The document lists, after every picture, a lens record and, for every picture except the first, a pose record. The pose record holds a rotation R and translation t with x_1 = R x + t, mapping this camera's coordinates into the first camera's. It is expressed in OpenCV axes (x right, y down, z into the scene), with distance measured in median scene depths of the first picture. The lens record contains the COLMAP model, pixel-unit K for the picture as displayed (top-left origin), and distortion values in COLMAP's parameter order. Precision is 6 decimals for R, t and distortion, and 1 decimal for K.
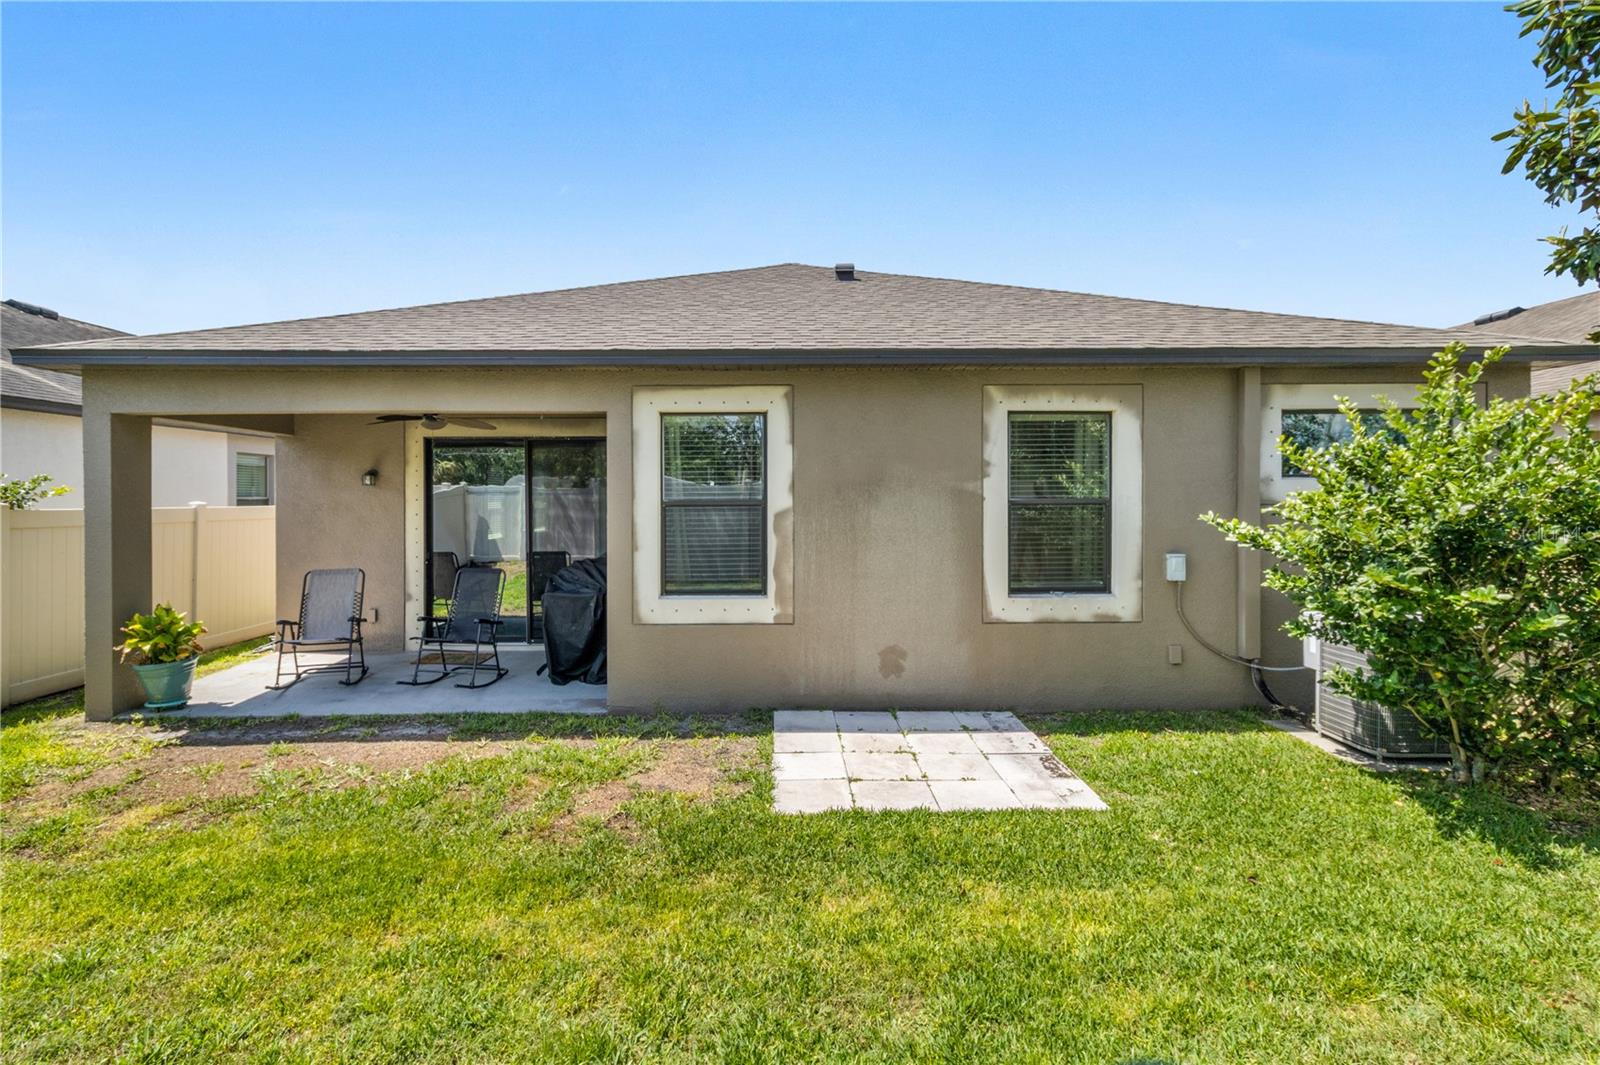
lens RADIAL K [[709.8, 0, 771.2], [0, 709.8, 499.7], [0, 0, 1]] dist [-0.001149, -0.000200]
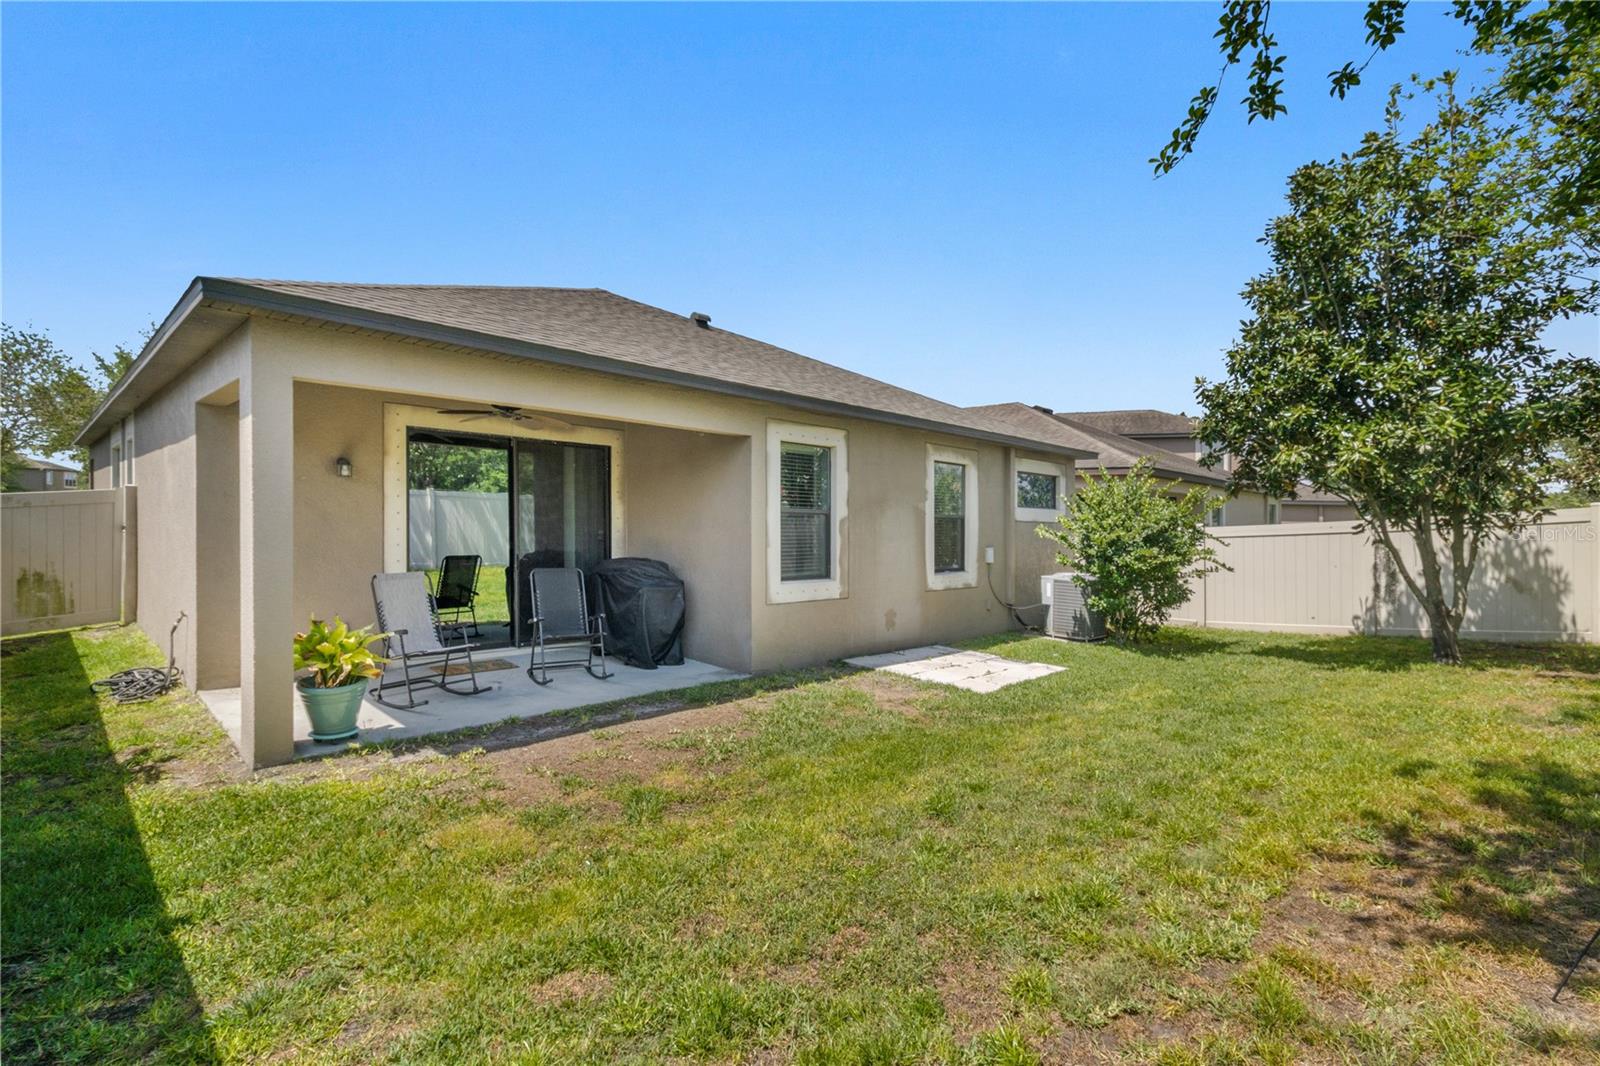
lens RADIAL K [[738.3, 0, 794.6], [0, 738.3, 555.2], [0, 0, 1]] dist [0.001362, 0.000074]
pose [[0.739774, -0.013752, 0.672715, -0.932076], [-0.030009, 0.998122, 0.053405, 0.011111], [-0.672186, -0.059695, 0.737972, -0.017862]]
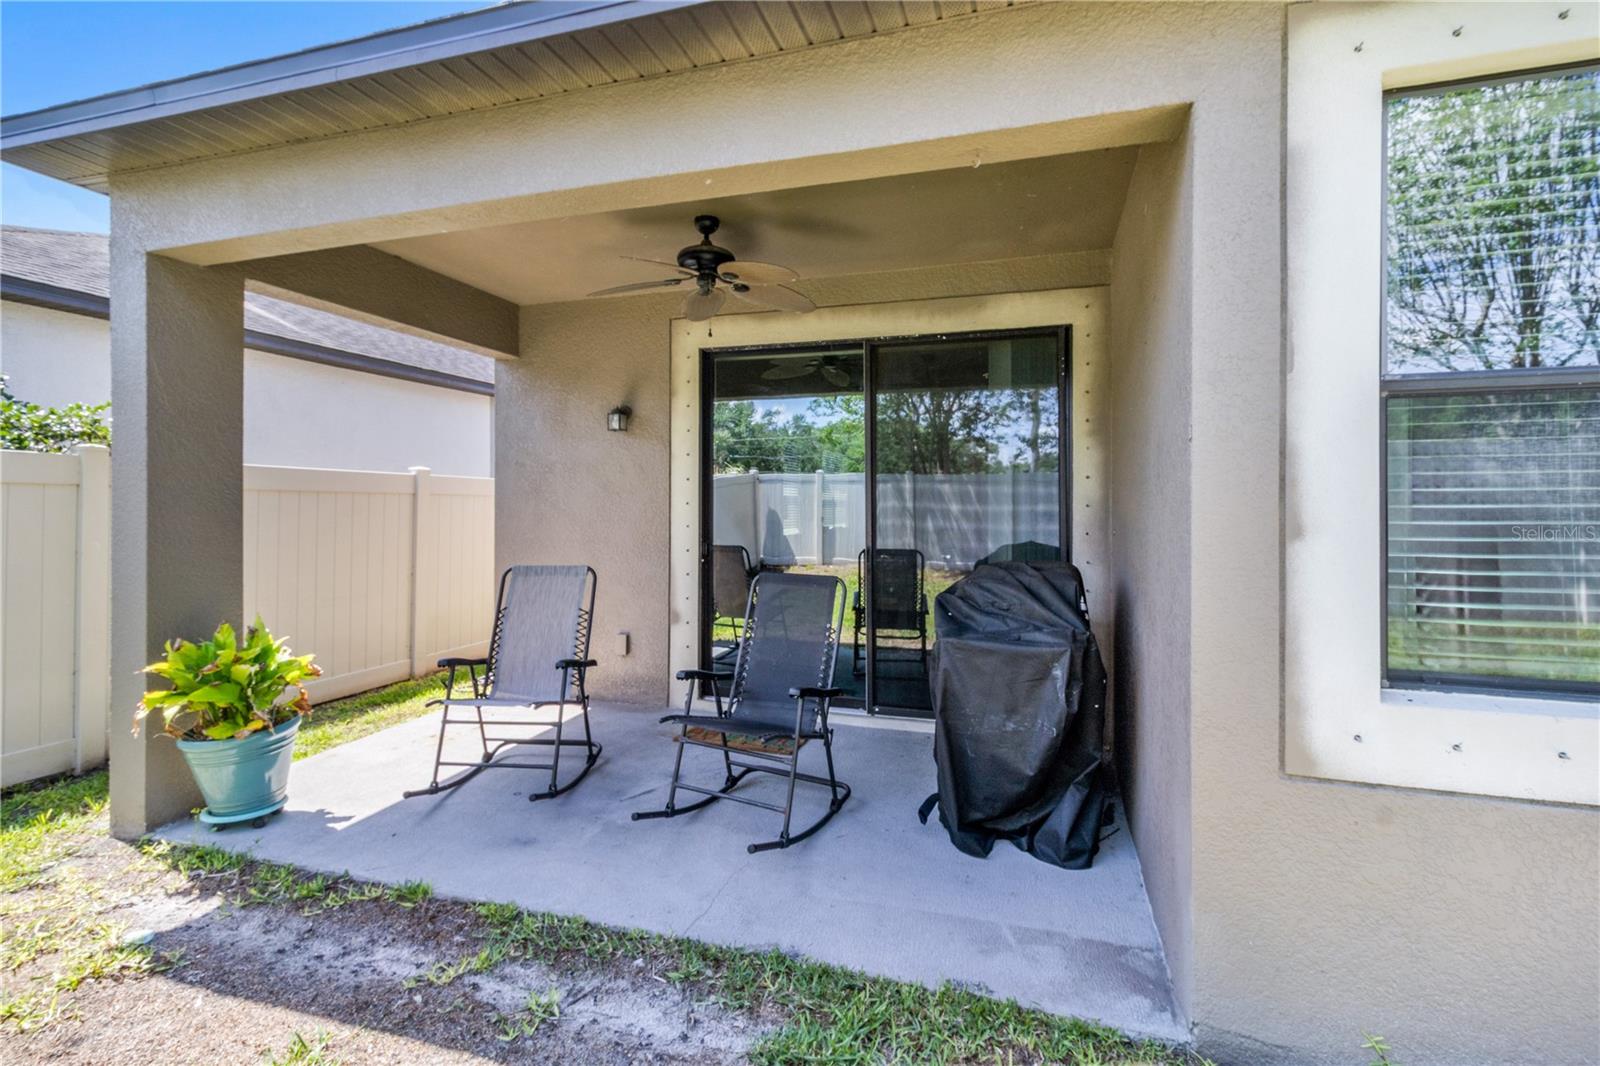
lens RADIAL K [[746.6, 0, 796.0], [0, 746.6, 520.1], [0, 0, 1]] dist [0.000963, 0.000810]
pose [[0.940653, 0.012927, -0.339123, -0.249116], [-0.006441, 0.999774, 0.020245, 0.051871], [0.339308, -0.016859, 0.940524, 0.545437]]
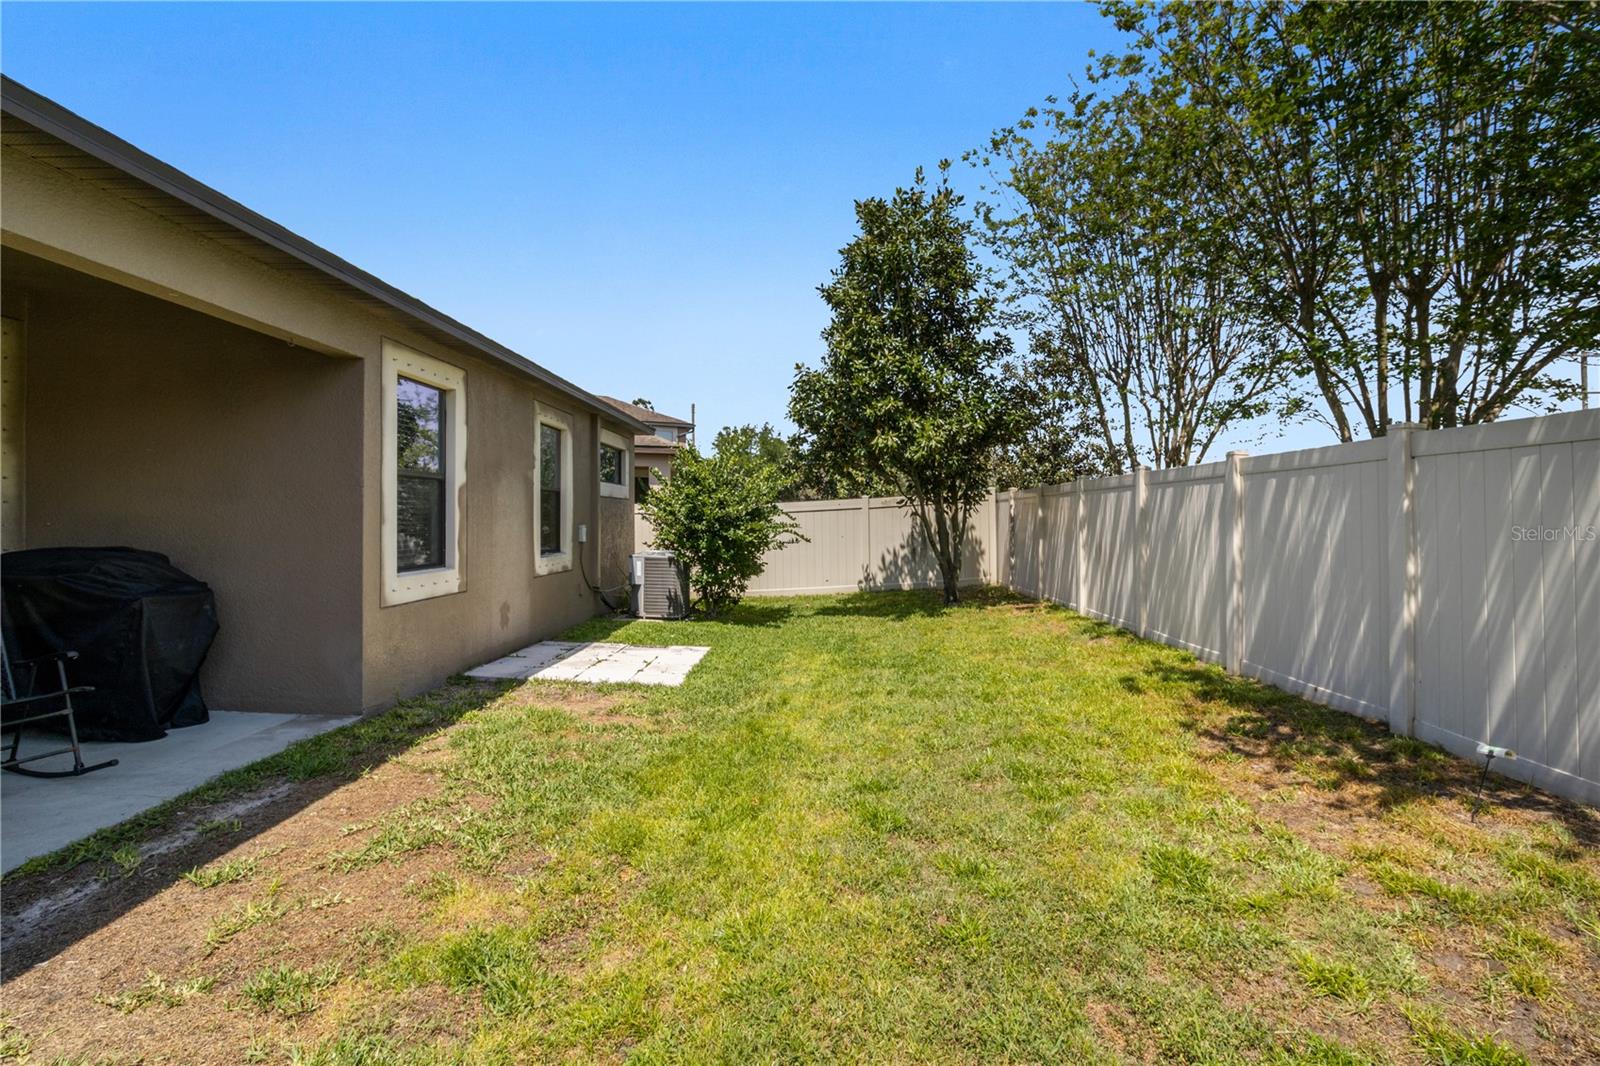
lens RADIAL K [[746.6, 0, 796.0], [0, 746.6, 520.1], [0, 0, 1]] dist [0.000963, 0.000810]
pose [[0.073426, -0.000048, 0.997301, -0.951837], [-0.031472, 0.999502, 0.002365, 0.042252], [-0.996804, -0.031561, 0.073388, 0.371263]]
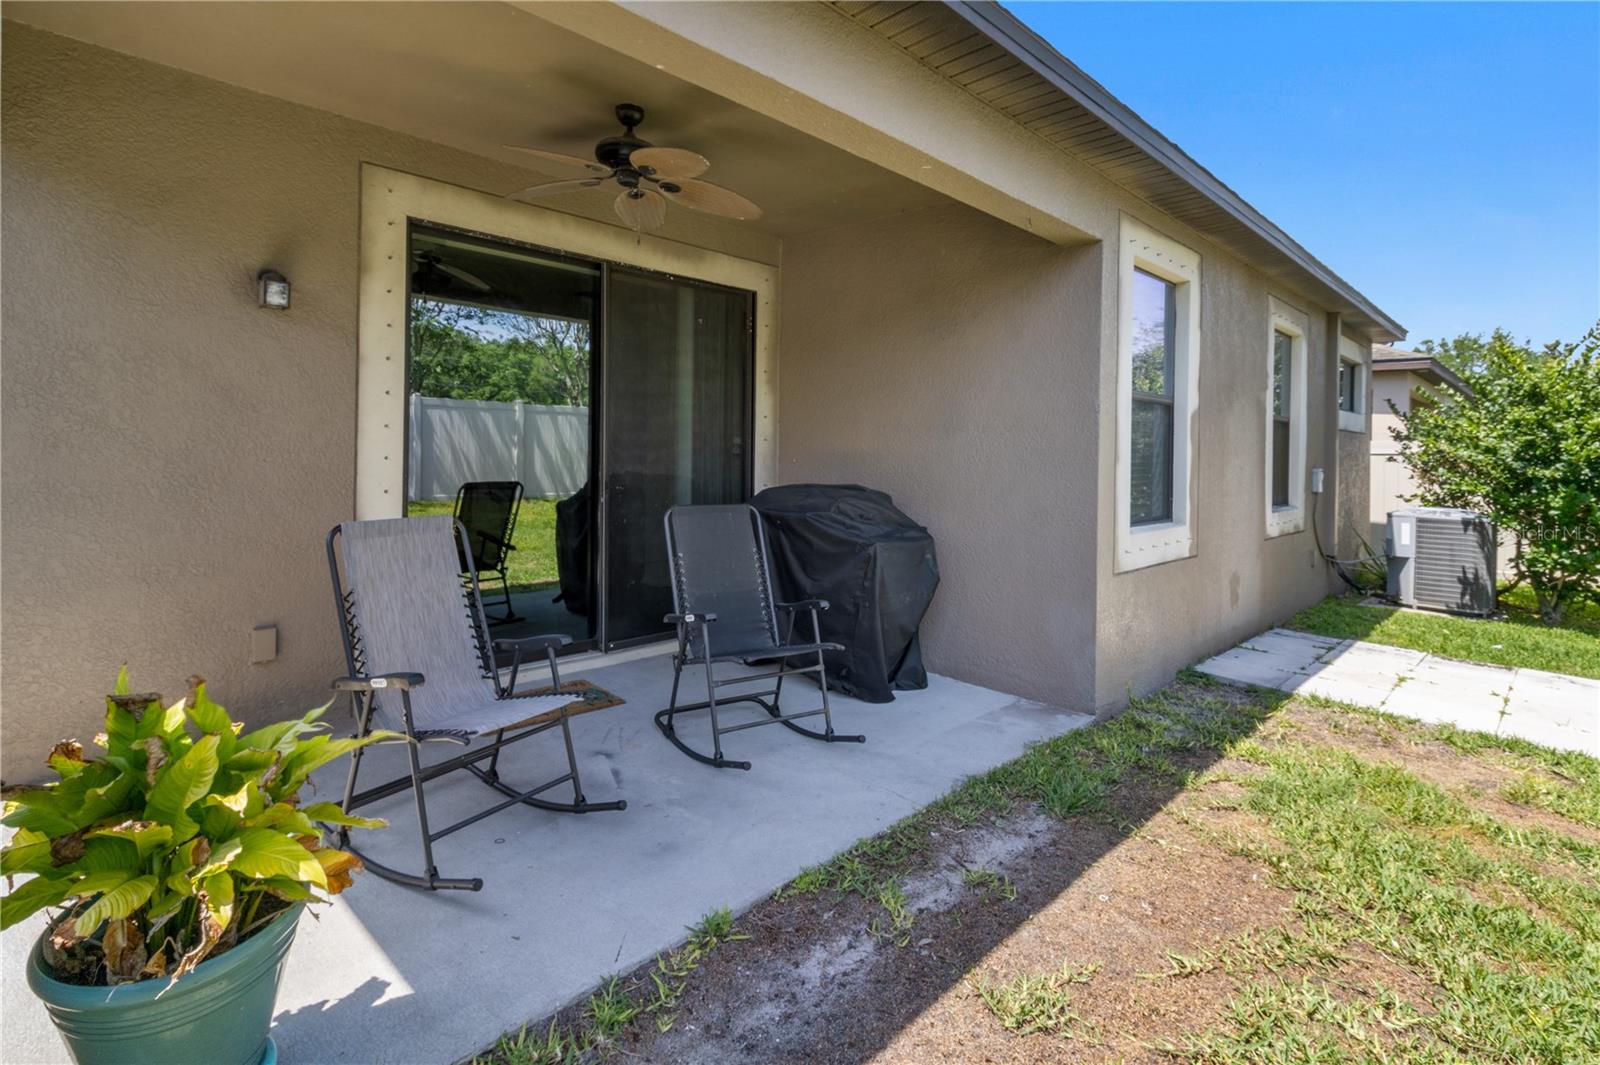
lens RADIAL K [[788.2, 0, 814.6], [0, 788.2, 461.2], [0, 0, 1]] dist [-0.000697, 0.000566]
pose [[0.721667, 0.006385, 0.692211, -0.795140], [-0.028082, 0.999404, 0.020058, 0.055855], [-0.691670, -0.033914, 0.721417, 0.588407]]
